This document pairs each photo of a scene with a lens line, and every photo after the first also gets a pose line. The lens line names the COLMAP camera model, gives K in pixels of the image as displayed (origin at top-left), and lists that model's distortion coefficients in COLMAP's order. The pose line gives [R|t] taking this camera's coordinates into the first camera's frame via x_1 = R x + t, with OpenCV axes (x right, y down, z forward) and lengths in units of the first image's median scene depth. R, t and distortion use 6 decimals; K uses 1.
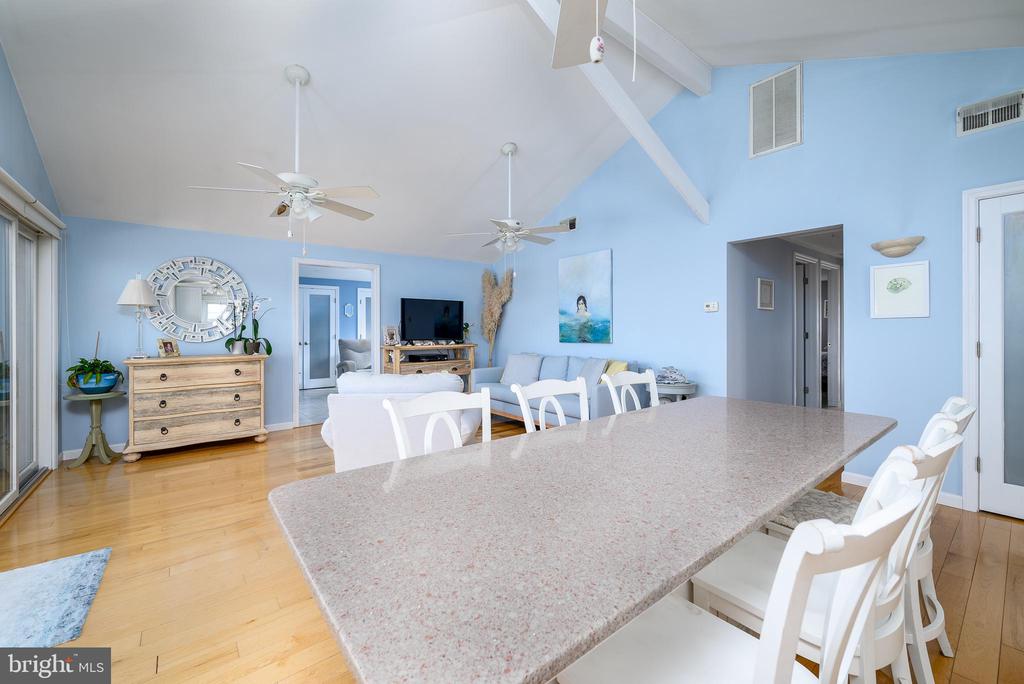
lens RADIAL K [[414.6, 0, 514.6], [0, 414.6, 328.5], [0, 0, 1]] dist [-0.000528, -0.000043]
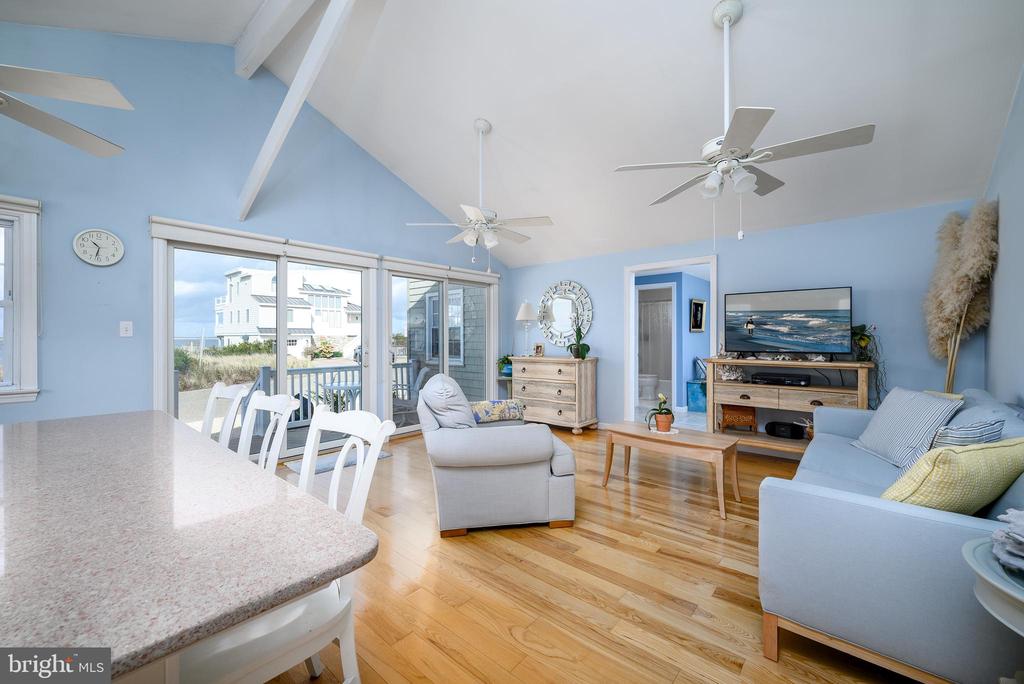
lens RADIAL K [[412.9, 0, 515.4], [0, 412.9, 338.5], [0, 0, 1]] dist [0.000481, 0.000428]
pose [[0.180243, 0.003714, -0.983615, 0.397855], [0.003608, 0.999984, 0.004437, 0.001447], [0.983616, -0.004348, 0.180226, 0.512214]]
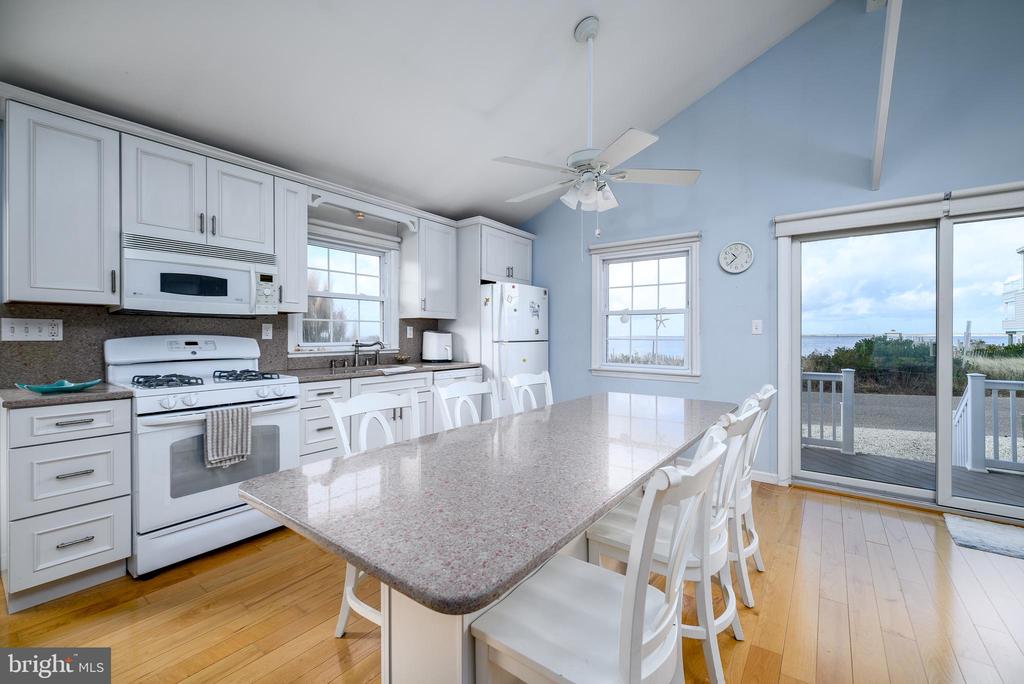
lens RADIAL K [[421.0, 0, 516.3], [0, 421.0, 336.2], [0, 0, 1]] dist [0.000259, 0.000237]
pose [[-0.968619, 0.005075, -0.248499, 0.248311], [0.005431, 0.999985, -0.000746, 0.001386], [0.248492, -0.002072, -0.968632, 0.614557]]
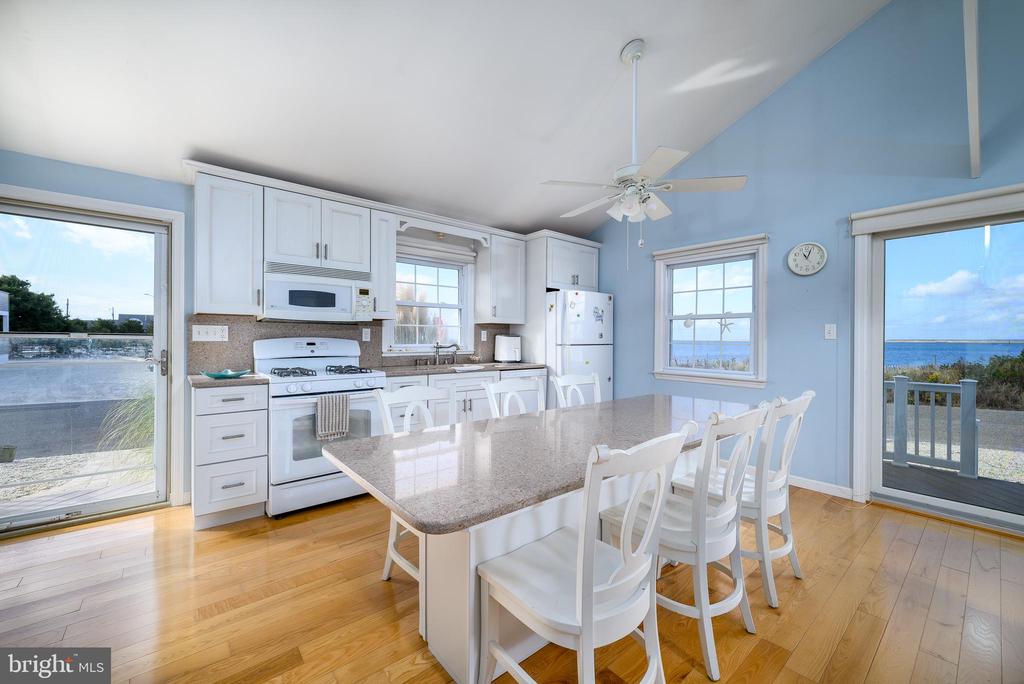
lens RADIAL K [[408.2, 0, 512.8], [0, 408.2, 339.6], [0, 0, 1]] dist [0.001067, 0.000003]
pose [[-0.999789, -0.000645, -0.020511, 0.203071], [-0.000615, 0.999999, -0.001441, 0.001545], [0.020512, -0.001428, -0.999789, 0.663825]]
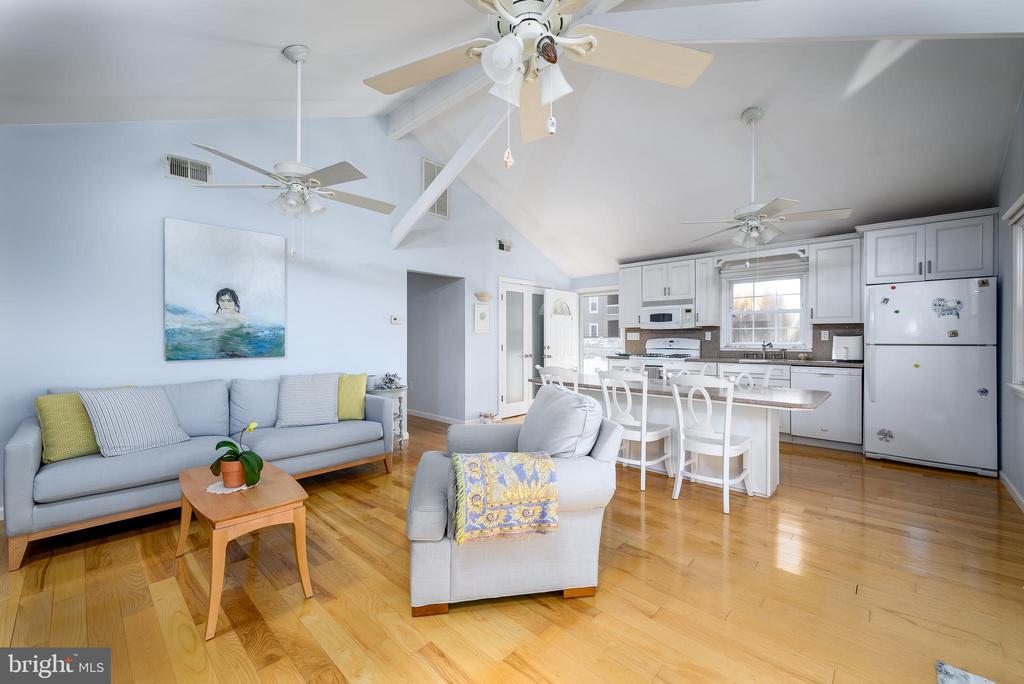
lens RADIAL K [[408.2, 0, 512.8], [0, 408.2, 339.6], [0, 0, 1]] dist [0.001067, 0.000003]
pose [[-0.136882, -0.000395, 0.990587, -0.555056], [-0.001878, 0.999998, 0.000139, 0.002757], [-0.990586, -0.001841, -0.136882, 0.626907]]
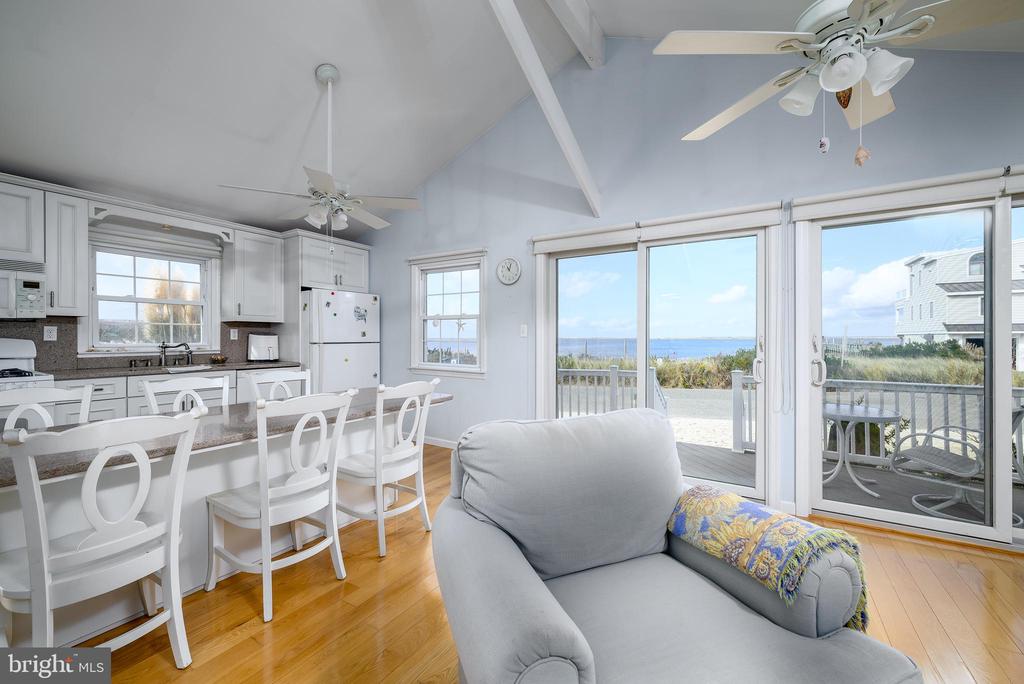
lens RADIAL K [[408.2, 0, 512.8], [0, 408.2, 339.6], [0, 0, 1]] dist [0.001067, 0.000003]
pose [[-0.945601, 0.004437, -0.325298, -0.013235], [0.003530, 0.999988, 0.003379, 0.001967], [0.325309, 0.002047, -0.945606, 0.764397]]
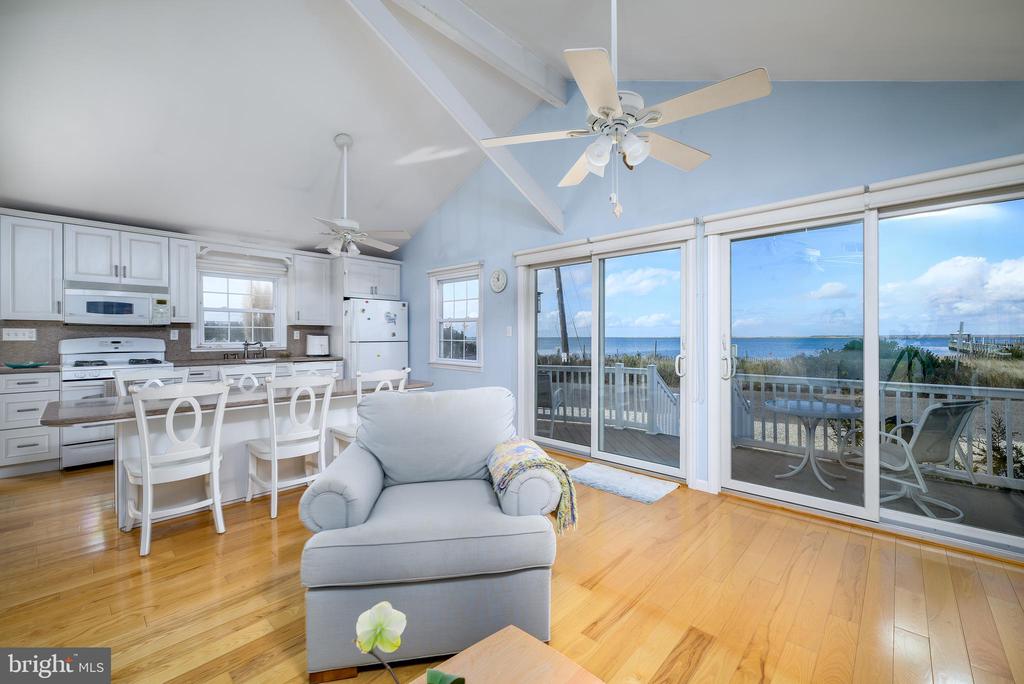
lens RADIAL K [[412.9, 0, 515.4], [0, 412.9, 338.5], [0, 0, 1]] dist [0.000481, 0.000428]
pose [[-0.990035, 0.004717, -0.140741, -0.159725], [0.004571, 0.999989, 0.001360, 0.002438], [0.140746, 0.000703, -0.990046, 0.944684]]
